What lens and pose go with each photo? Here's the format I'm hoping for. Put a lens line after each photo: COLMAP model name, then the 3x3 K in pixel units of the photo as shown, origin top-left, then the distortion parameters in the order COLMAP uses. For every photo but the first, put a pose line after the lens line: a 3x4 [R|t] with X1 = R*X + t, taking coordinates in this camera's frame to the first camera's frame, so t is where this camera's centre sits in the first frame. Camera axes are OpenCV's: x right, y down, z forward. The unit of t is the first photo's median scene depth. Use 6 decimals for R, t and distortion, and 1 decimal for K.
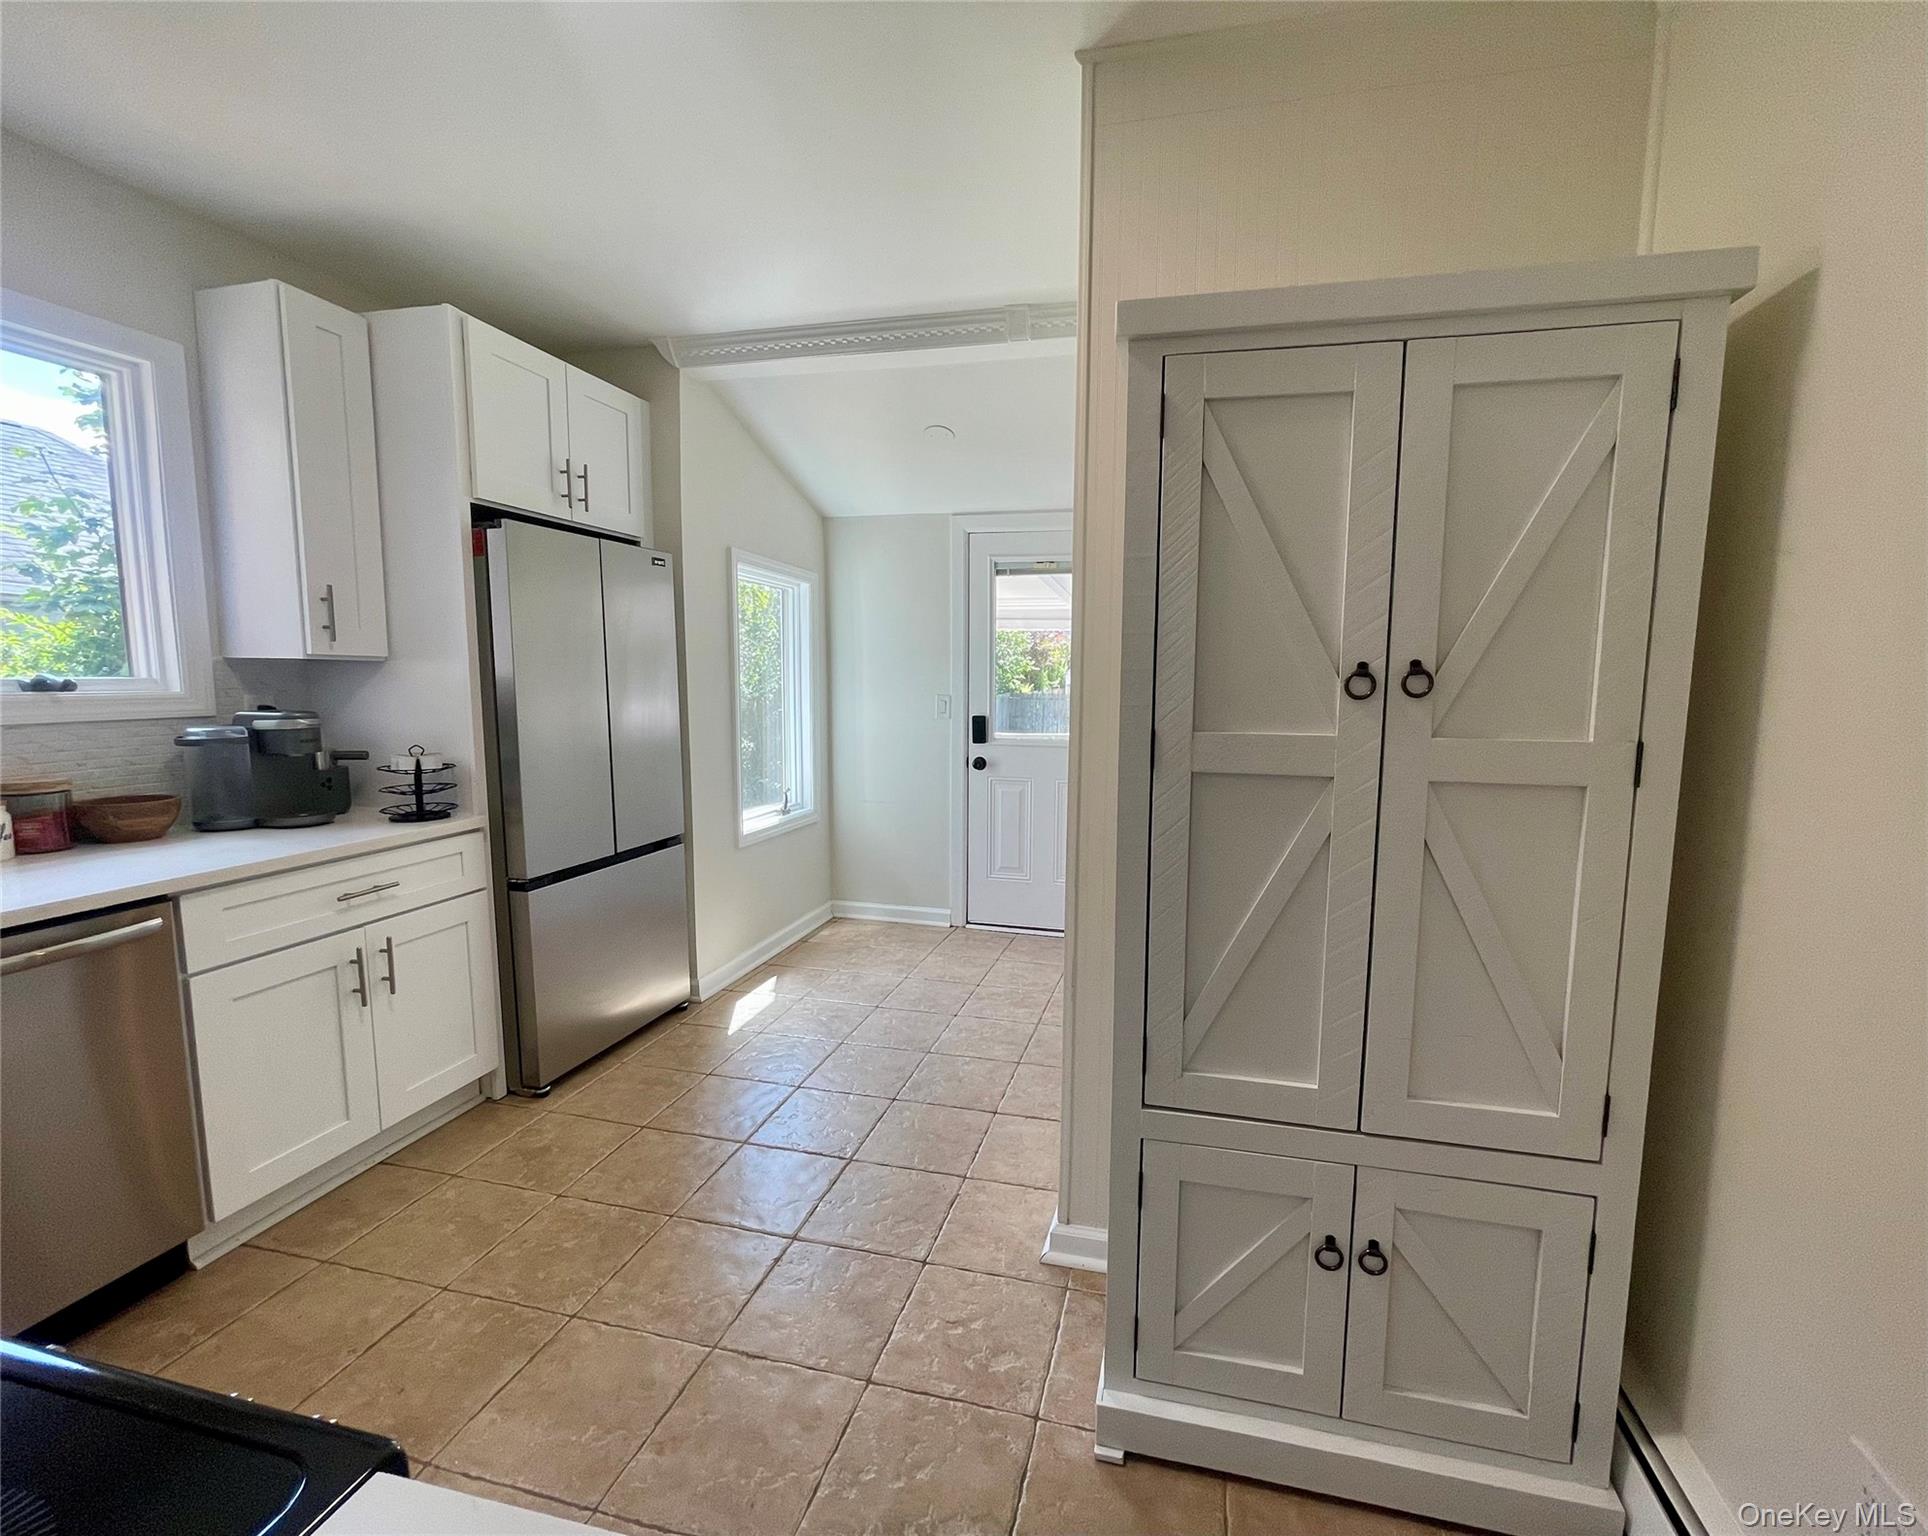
lens RADIAL K [[871.5, 0, 974.2], [0, 871.5, 775.3], [0, 0, 1]] dist [0.001169, 0.001116]
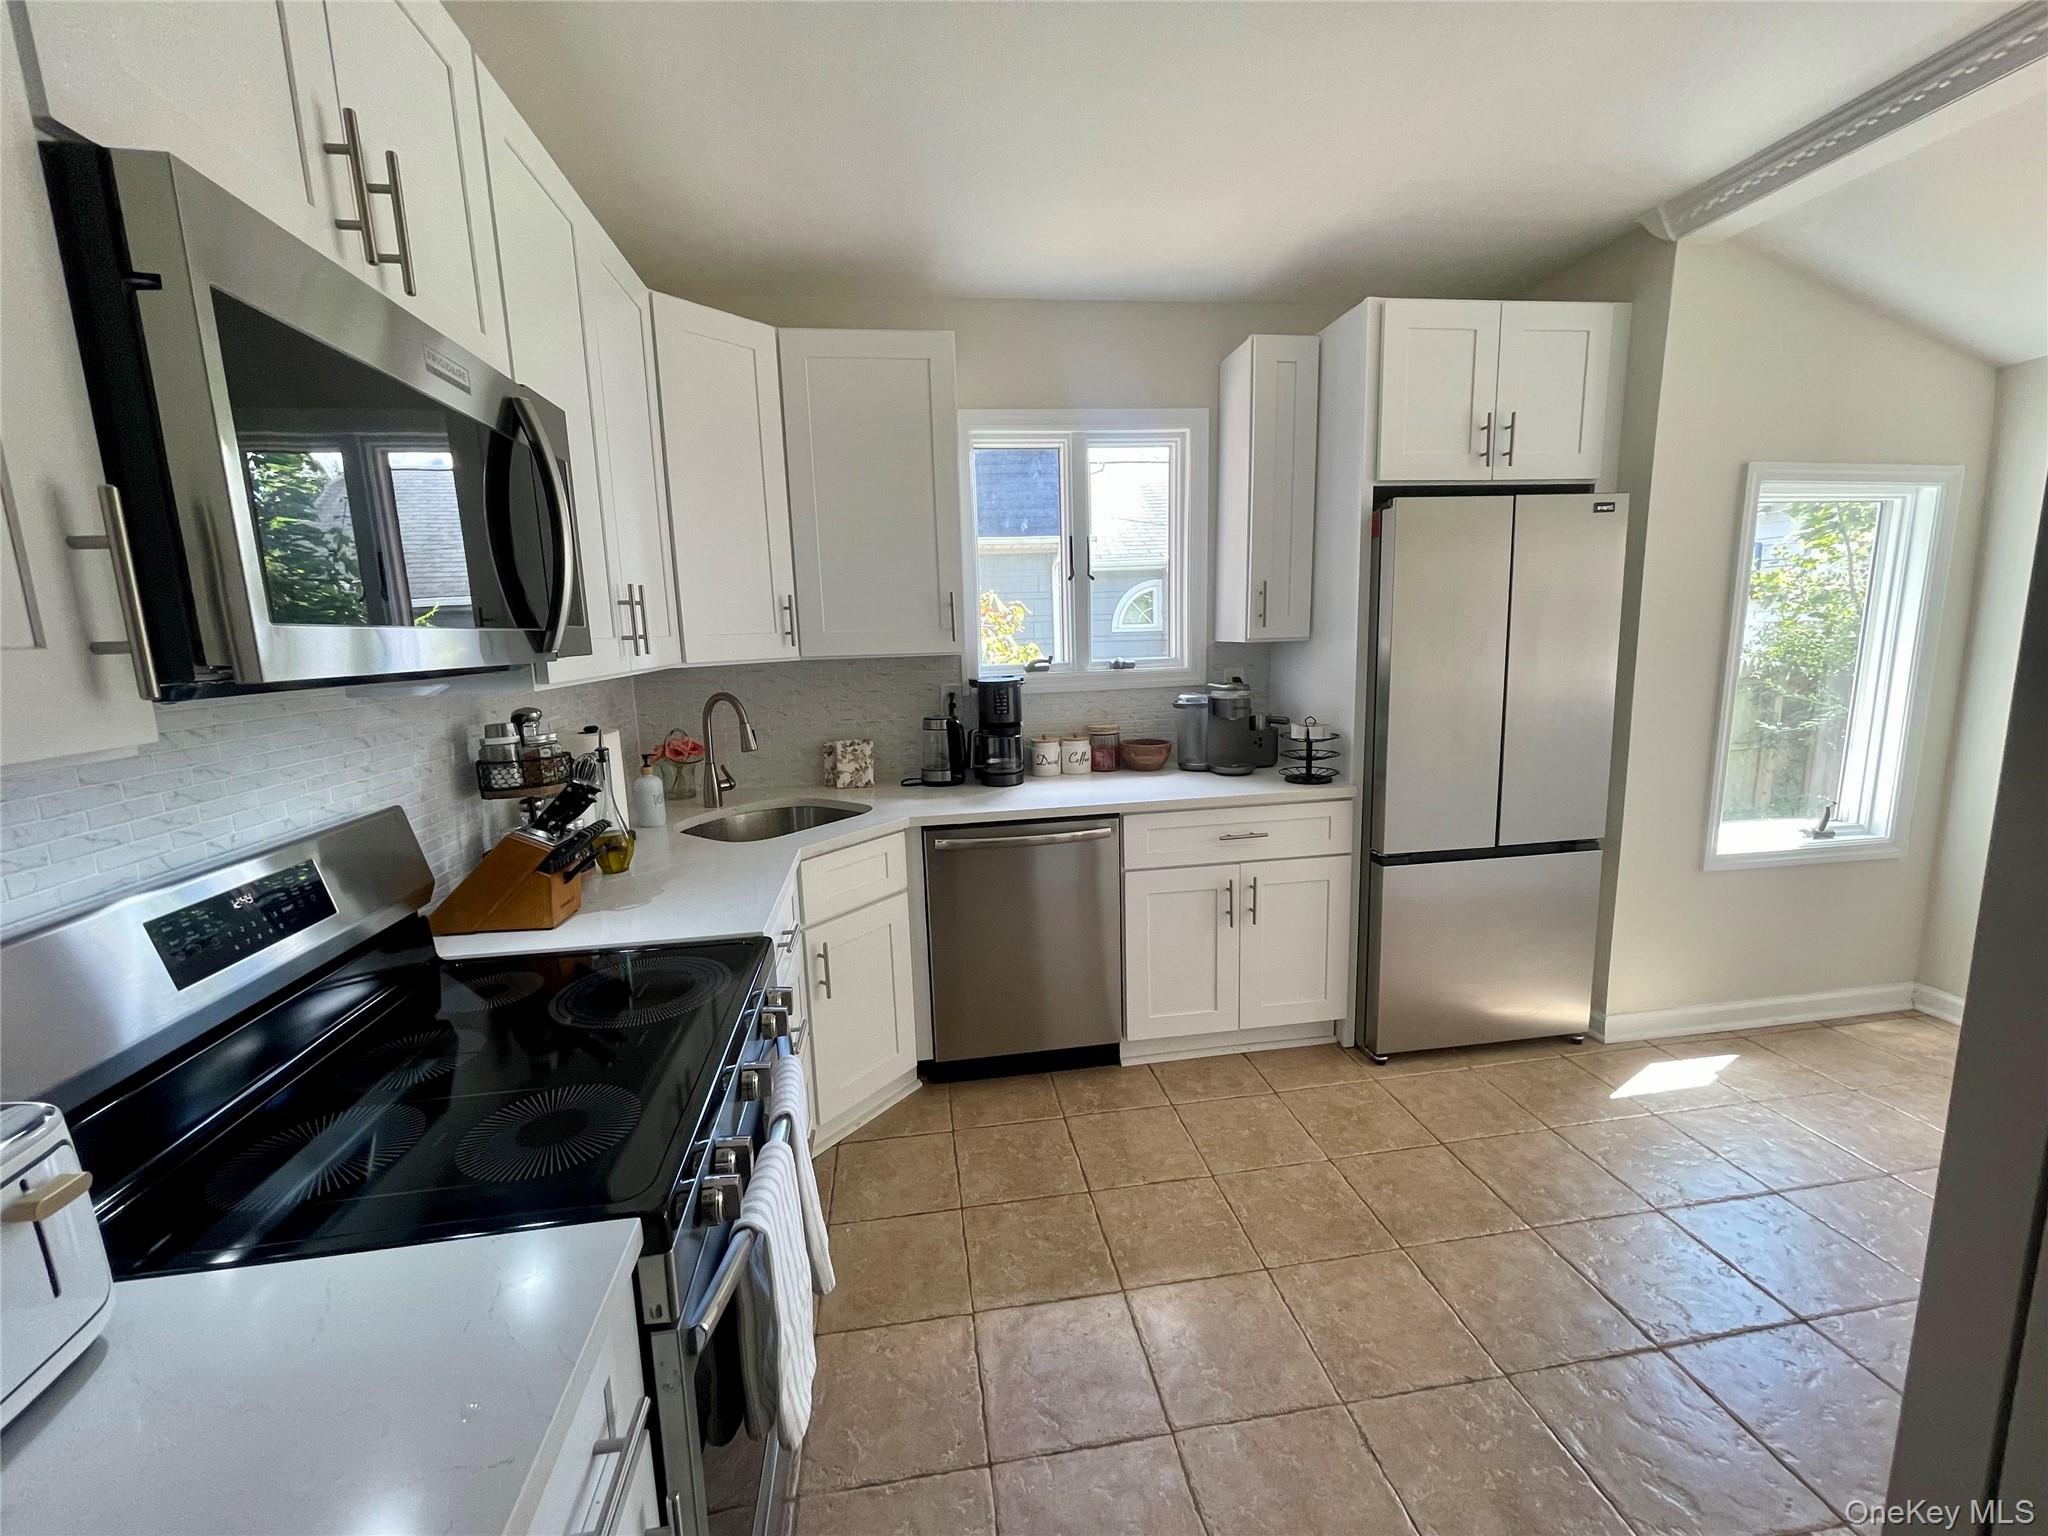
lens RADIAL K [[825.1, 0, 1020.6], [0, 825.1, 768.3], [0, 0, 1]] dist [0.004044, 0.001322]
pose [[0.374571, 0.127941, -0.918329, 0.208377], [-0.064729, 0.991626, 0.111751, -0.062212], [0.924936, 0.017584, 0.379716, 0.239652]]
